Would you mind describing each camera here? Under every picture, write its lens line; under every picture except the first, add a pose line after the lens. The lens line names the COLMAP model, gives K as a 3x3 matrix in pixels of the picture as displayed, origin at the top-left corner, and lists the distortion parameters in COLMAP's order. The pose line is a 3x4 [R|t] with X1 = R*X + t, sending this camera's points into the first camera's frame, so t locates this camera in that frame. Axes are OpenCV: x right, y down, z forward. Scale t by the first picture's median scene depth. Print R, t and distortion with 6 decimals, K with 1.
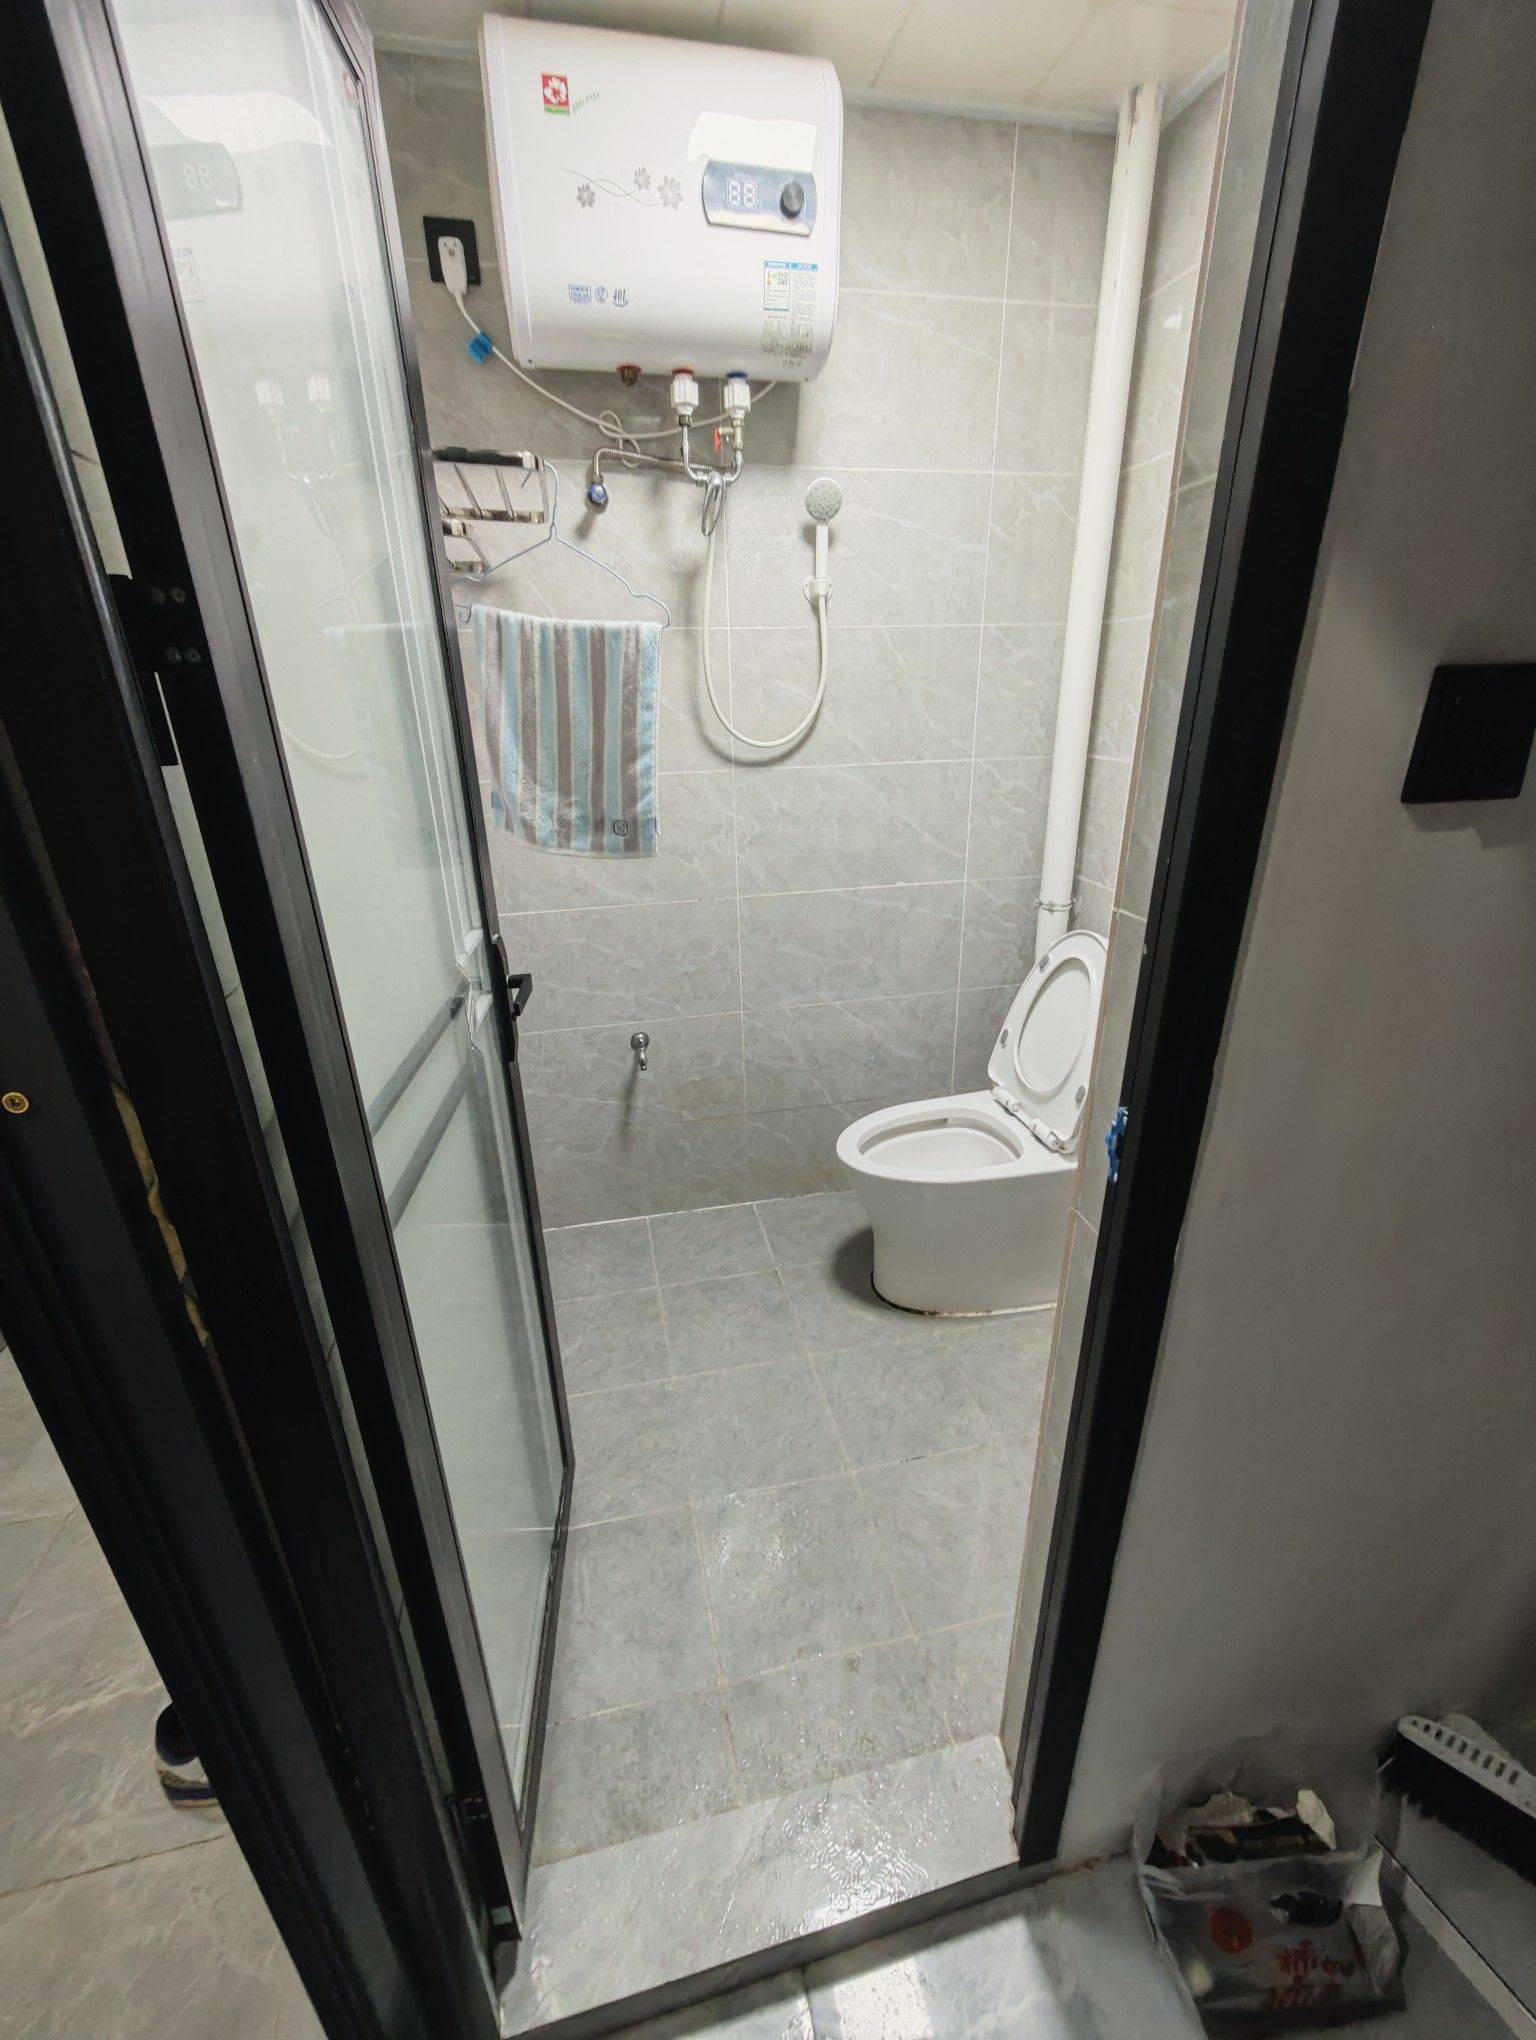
lens RADIAL K [[833.1, 0, 776.2], [0, 833.1, 1020.1], [0, 0, 1]] dist [-0.001411, 0.001404]
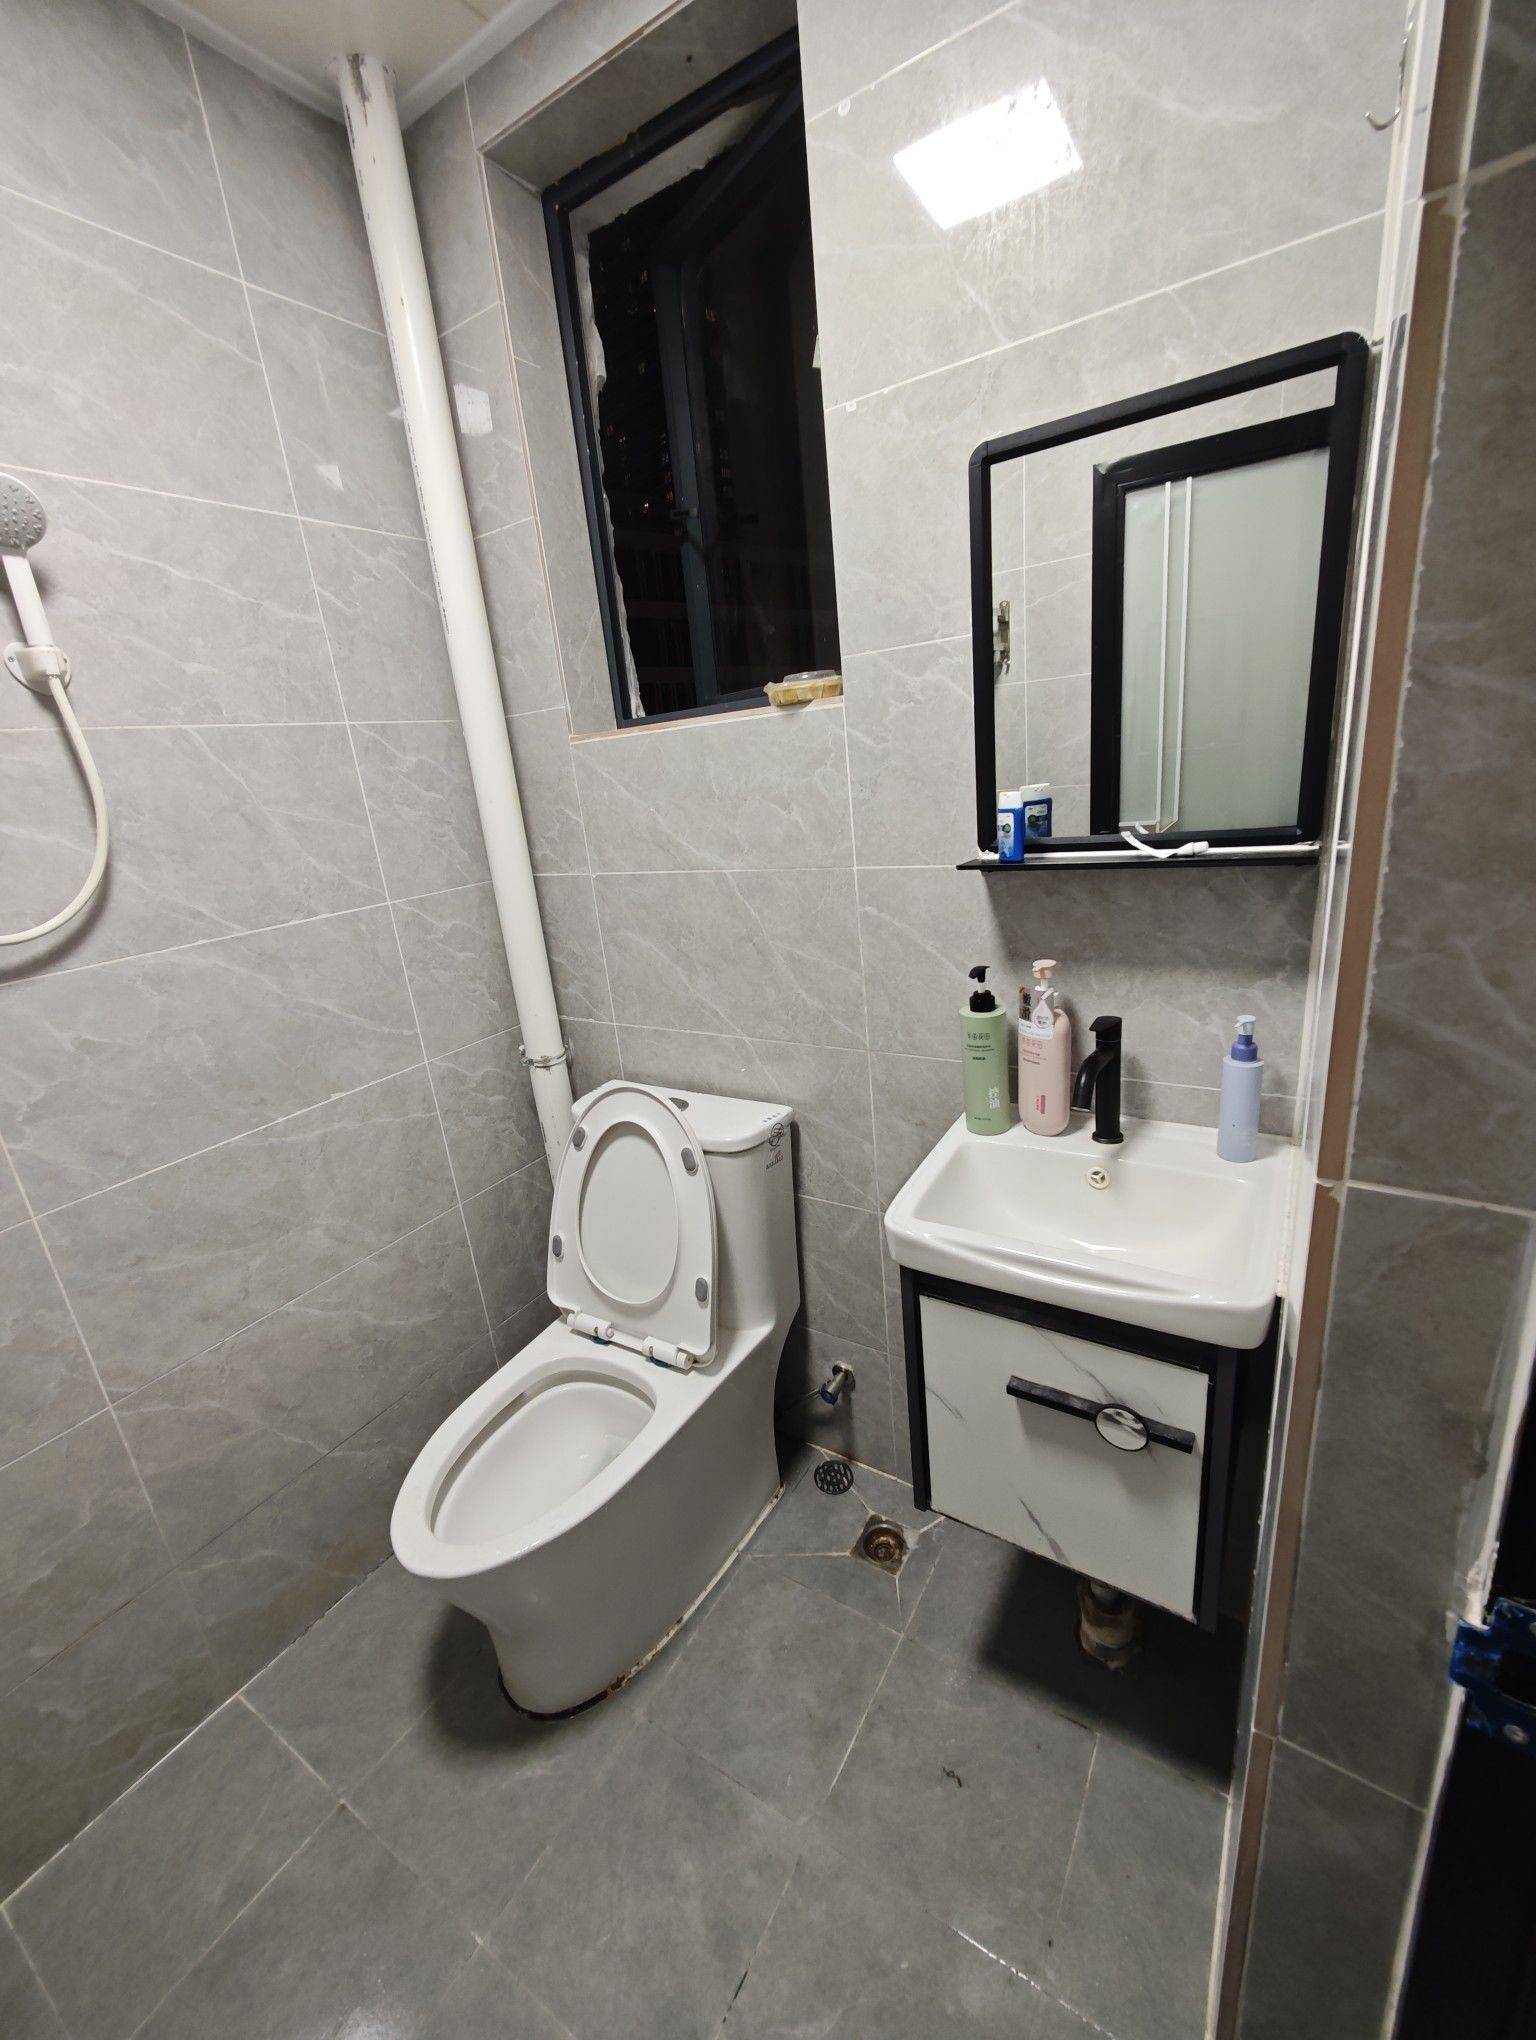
lens RADIAL K [[833.1, 0, 765.0], [0, 833.1, 1024.5], [0, 0, 1]] dist [-0.001411, 0.001404]
pose [[0.713081, -0.258514, 0.651679, -0.028313], [0.337496, 0.941318, 0.004115, -0.112209], [-0.614501, 0.217004, 0.758484, 0.291535]]
